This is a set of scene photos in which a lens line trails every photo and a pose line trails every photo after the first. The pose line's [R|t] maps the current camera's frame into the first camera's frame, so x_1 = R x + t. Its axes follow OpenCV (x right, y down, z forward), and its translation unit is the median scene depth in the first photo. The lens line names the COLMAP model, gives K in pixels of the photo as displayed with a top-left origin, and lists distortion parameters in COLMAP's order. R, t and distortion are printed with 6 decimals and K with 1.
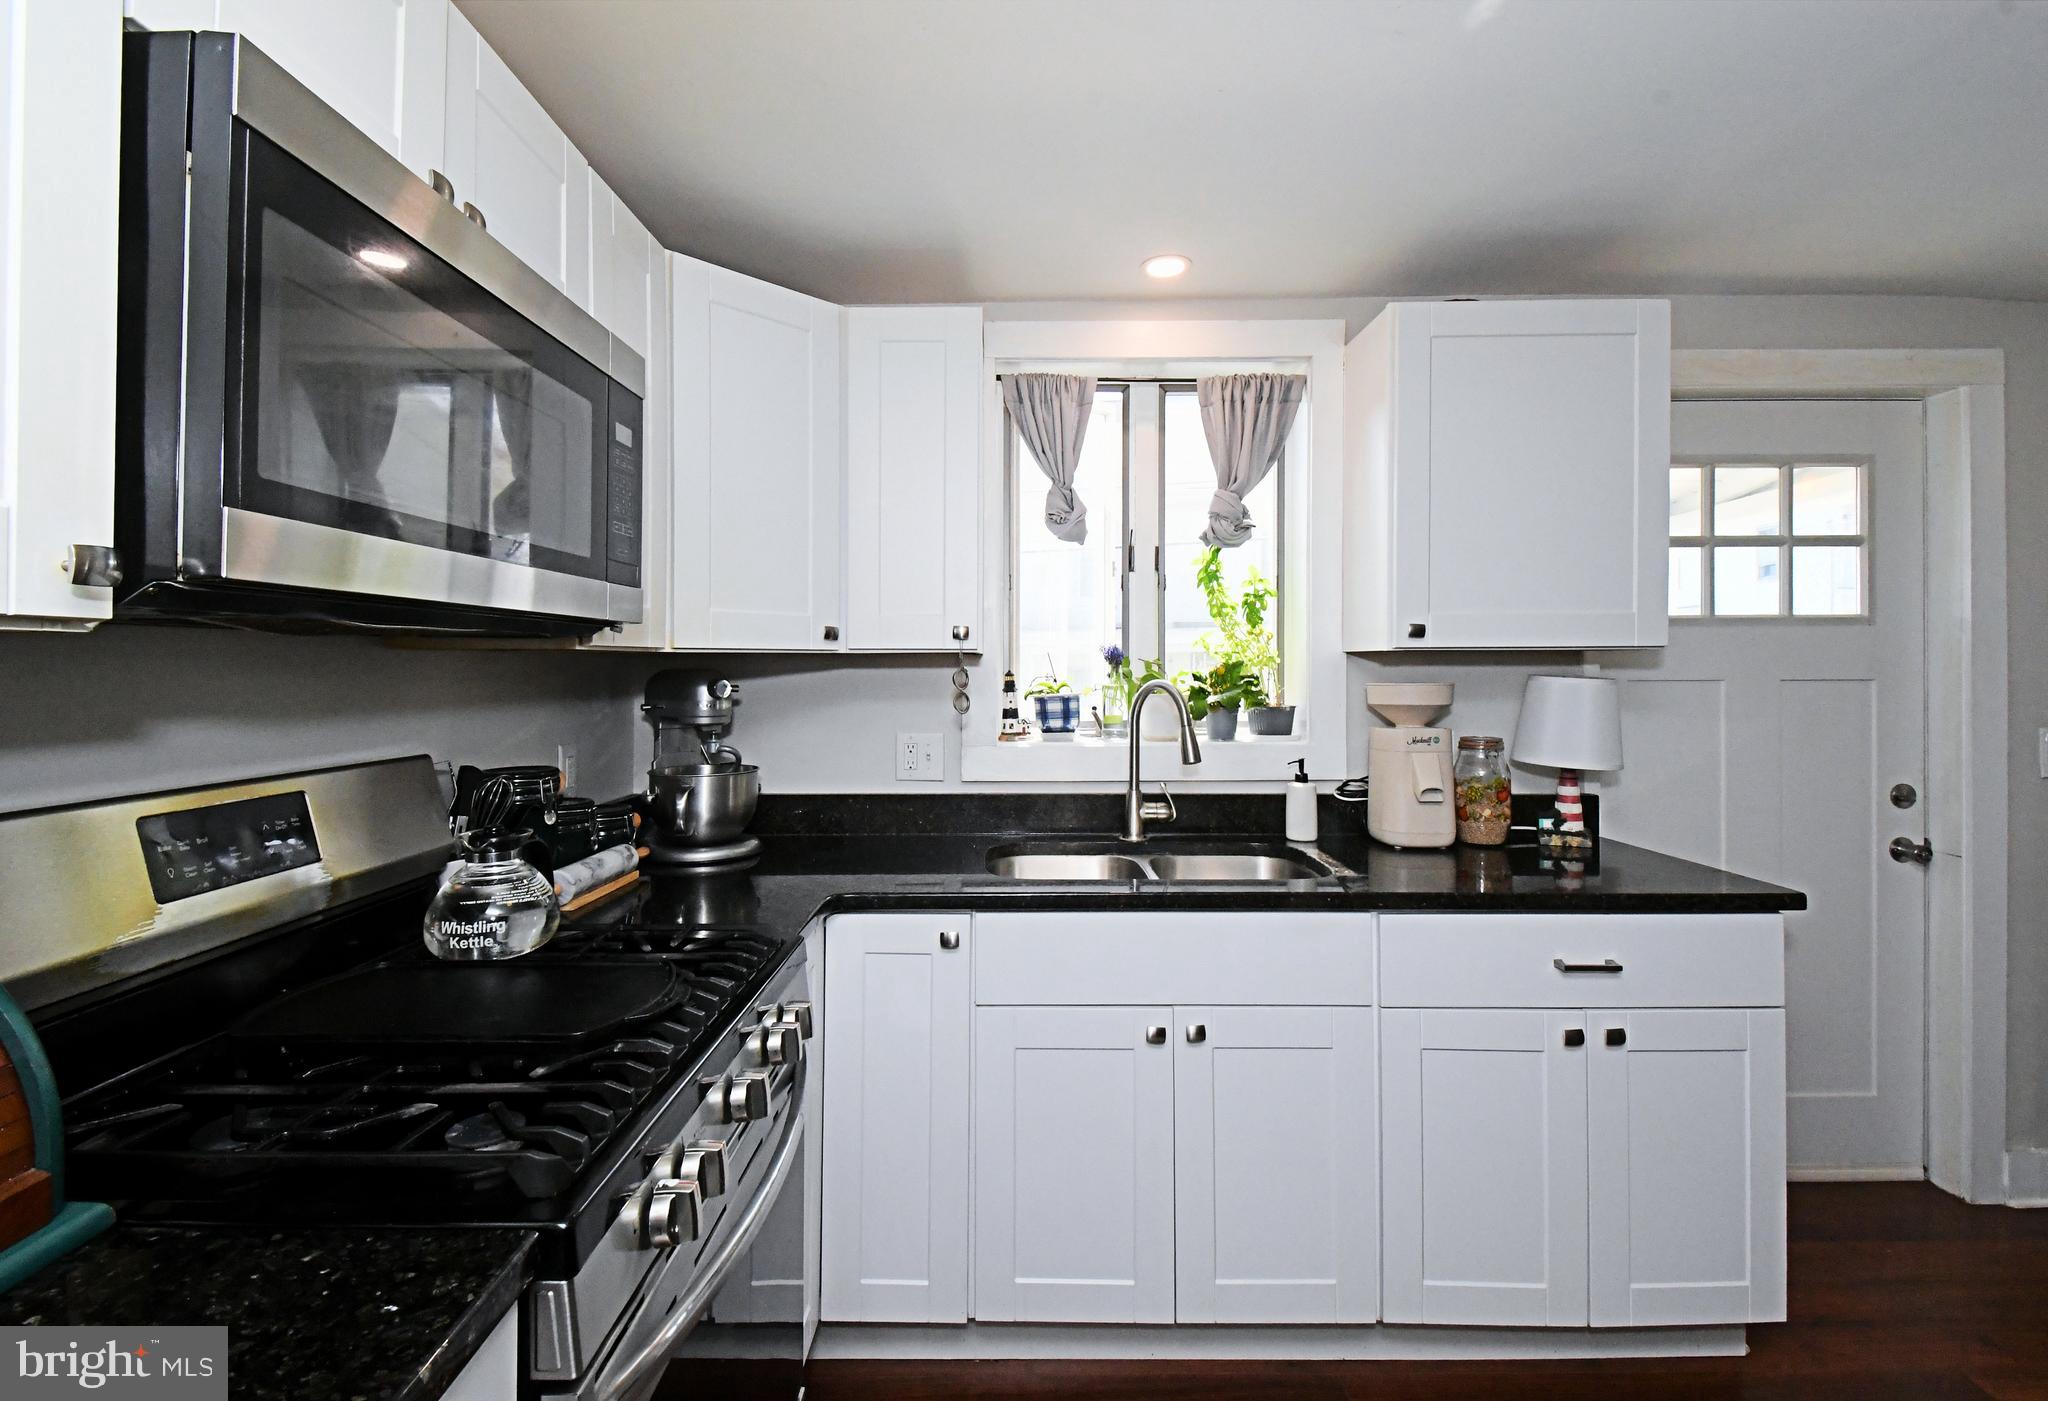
lens RADIAL K [[932.8, 0, 1009.4], [0, 932.8, 662.5], [0, 0, 1]] dist [0.000411, -0.000264]
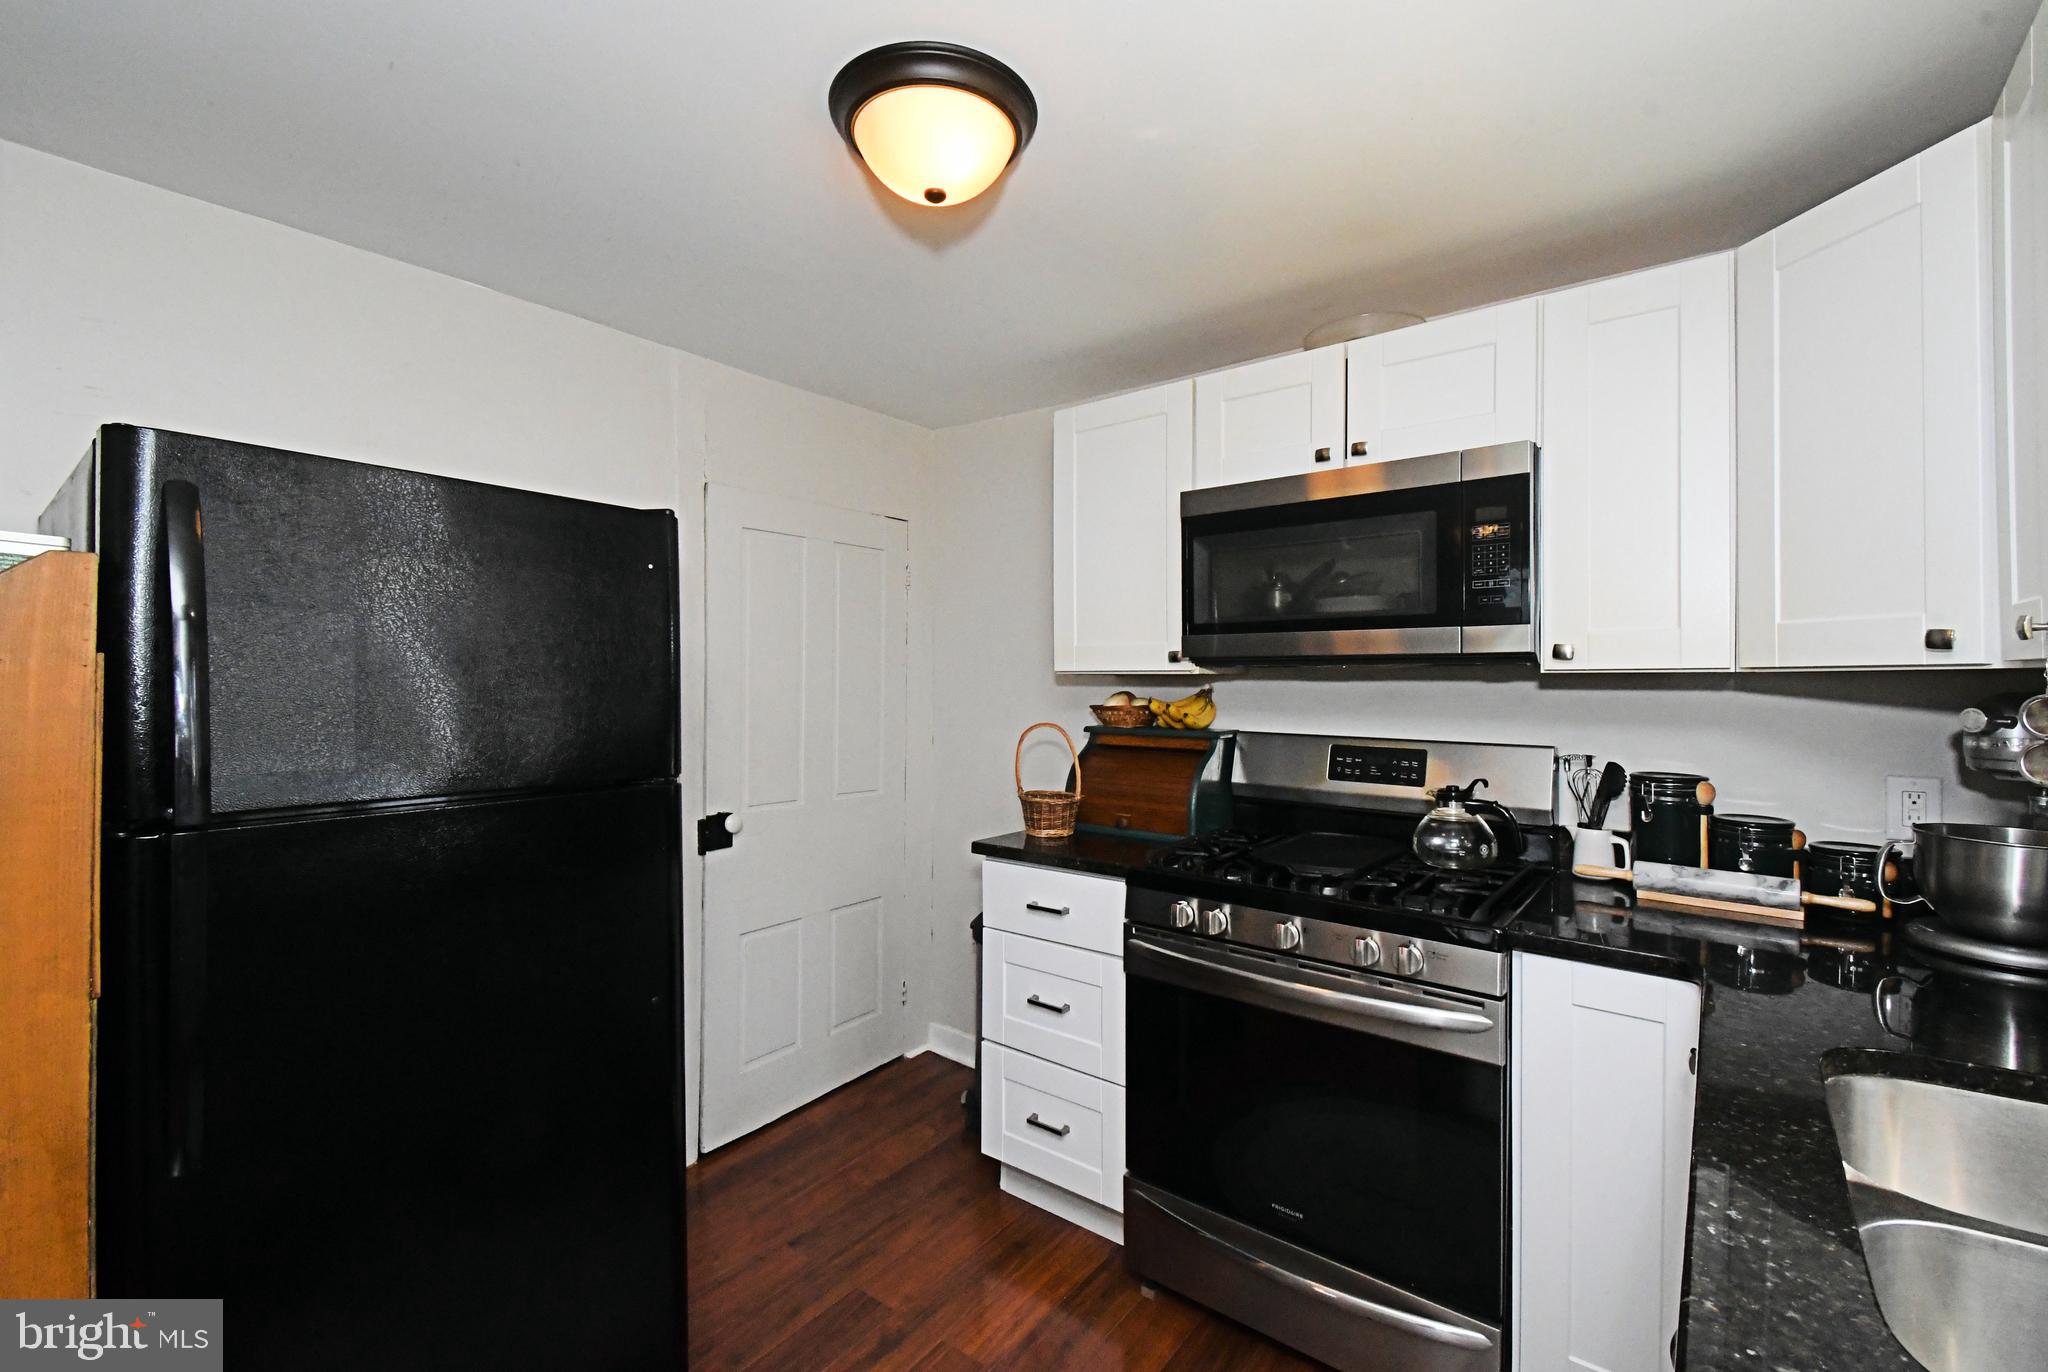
lens RADIAL K [[887.7, 0, 1024.0], [0, 887.7, 686.0], [0, 0, 1]] dist [-0.000414, -0.000117]
pose [[-0.626681, 0.005339, -0.779258, 0.611362], [0.002135, 0.999985, 0.005134, -0.002741], [0.779273, 0.001554, -0.626682, 0.778085]]
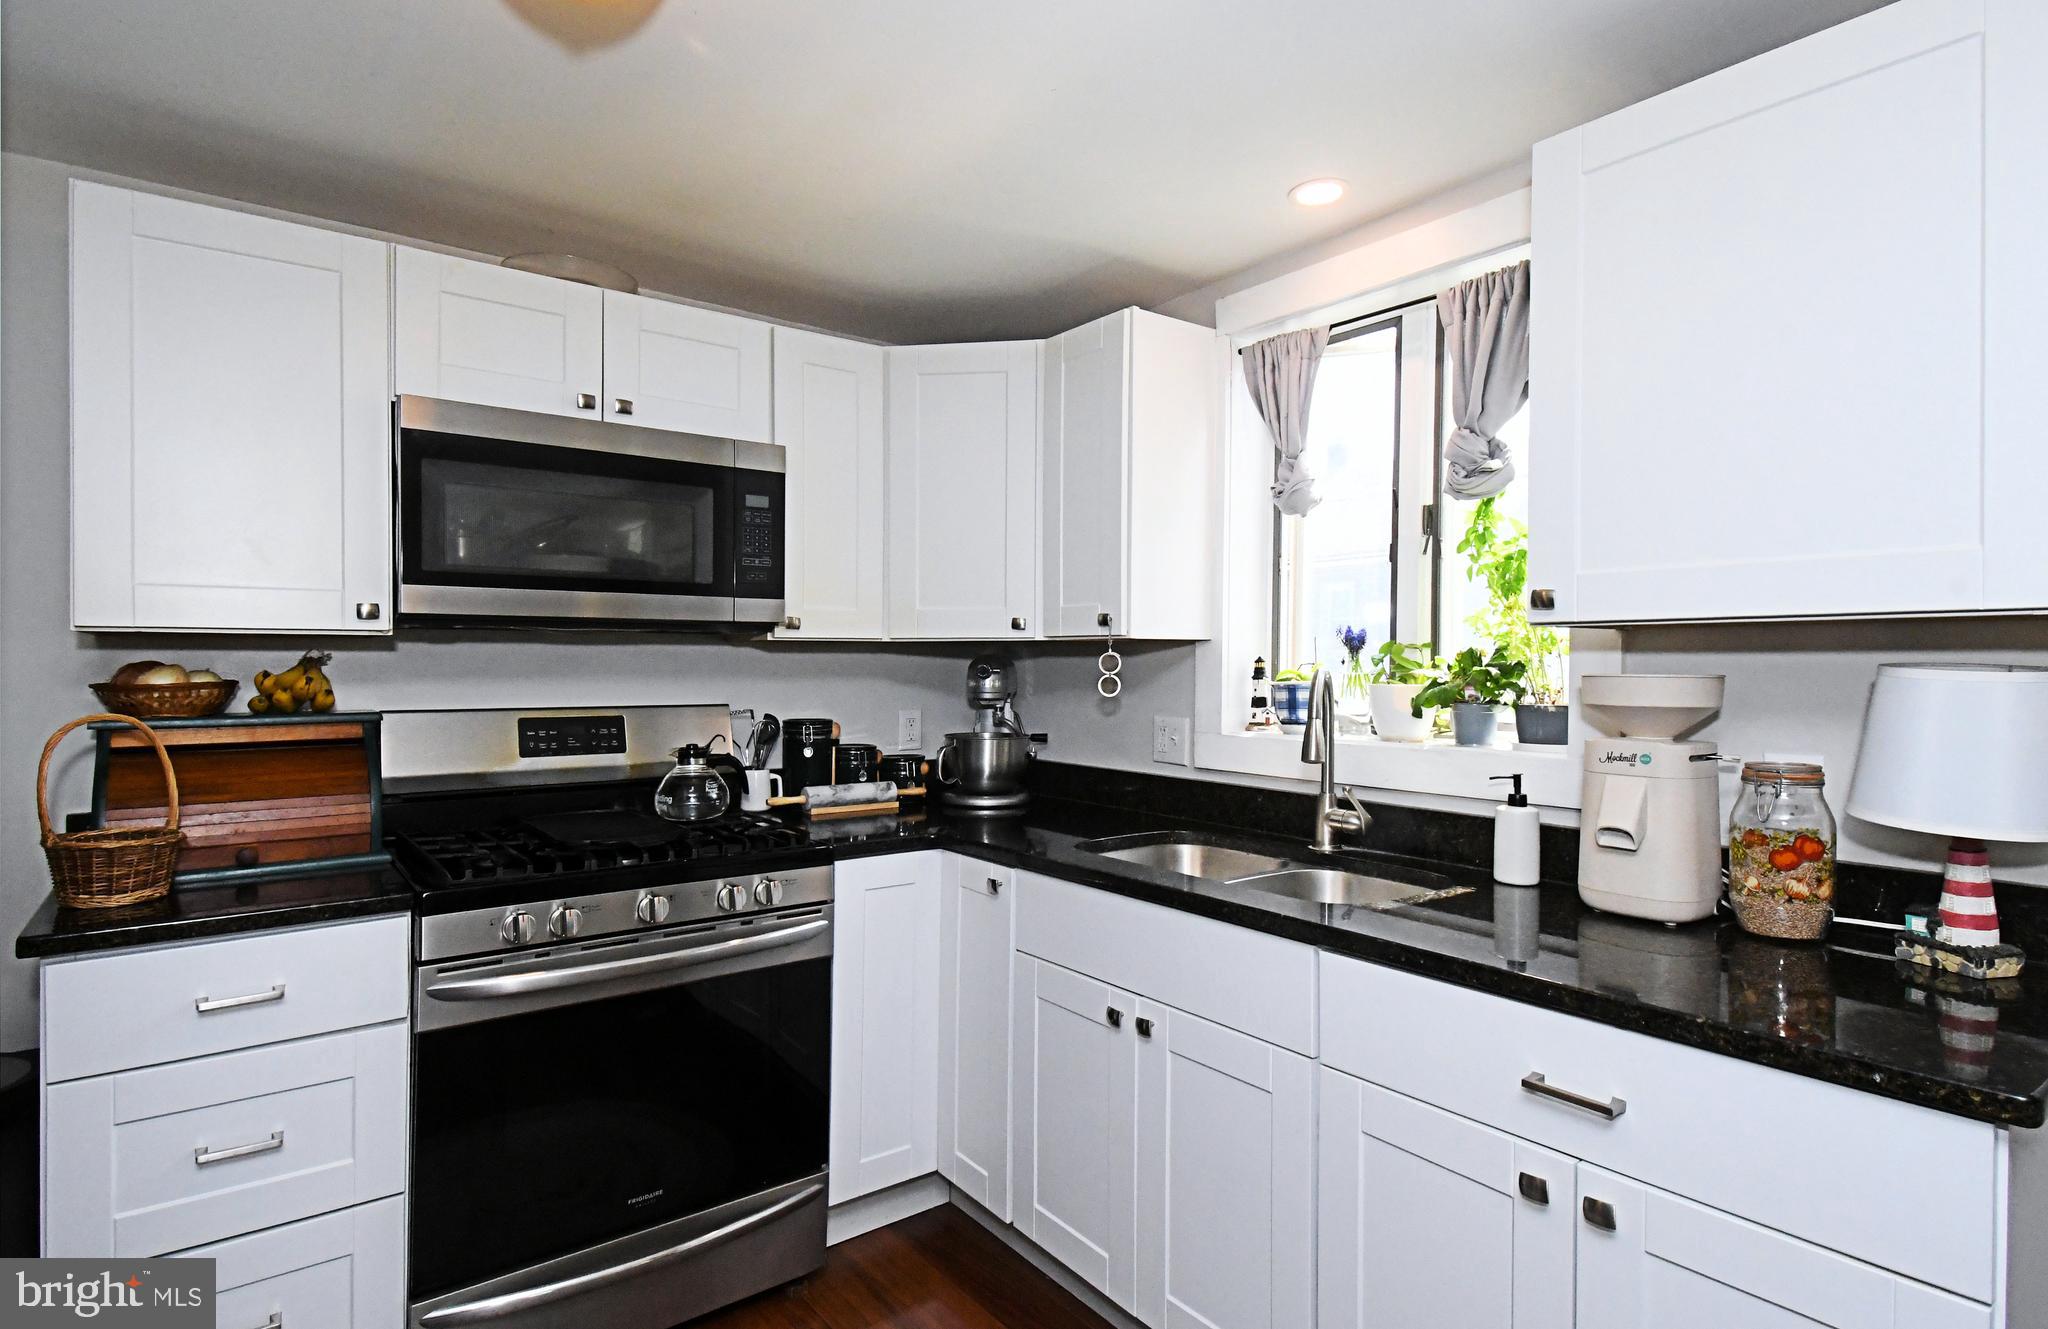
lens RADIAL K [[1028.1, 0, 1024.0], [0, 1028.1, 664.5], [0, 0, 1]] dist [-0.001897, -0.000487]
pose [[0.612419, 0.005739, -0.790512, 0.736559], [0.001324, 0.999965, 0.008285, 0.008006], [0.790532, -0.006121, 0.612390, 0.185749]]
